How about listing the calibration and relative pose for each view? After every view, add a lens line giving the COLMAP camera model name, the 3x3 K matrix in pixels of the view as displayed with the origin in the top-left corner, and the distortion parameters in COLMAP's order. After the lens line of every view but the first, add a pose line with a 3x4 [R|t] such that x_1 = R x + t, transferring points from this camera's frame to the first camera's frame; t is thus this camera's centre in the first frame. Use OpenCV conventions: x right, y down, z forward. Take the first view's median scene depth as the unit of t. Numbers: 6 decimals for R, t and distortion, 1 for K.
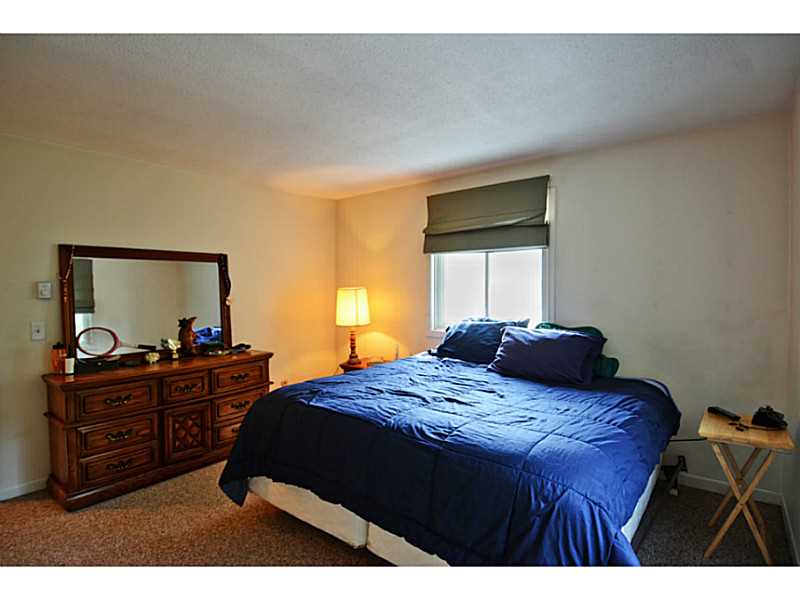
lens RADIAL K [[421.0, 0, 400.0], [0, 421.0, 300.0], [0, 0, 1]] dist [0.042519, -0.050857]
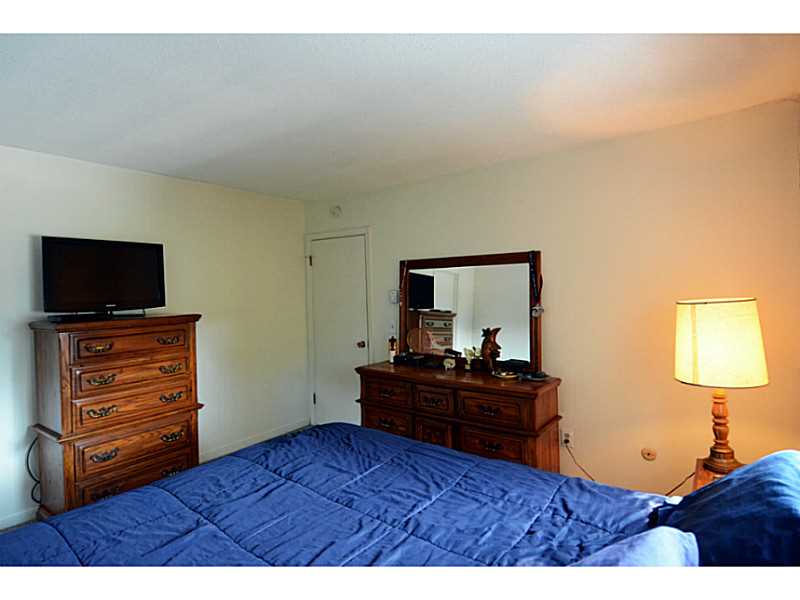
lens RADIAL K [[421.0, 0, 400.0], [0, 421.0, 300.0], [0, 0, 1]] dist [0.042519, -0.050857]
pose [[0.019915, 0.038160, -0.999073, 0.387759], [-0.005254, 0.999262, 0.038062, -0.050729], [0.999788, 0.004491, 0.020100, 0.797632]]
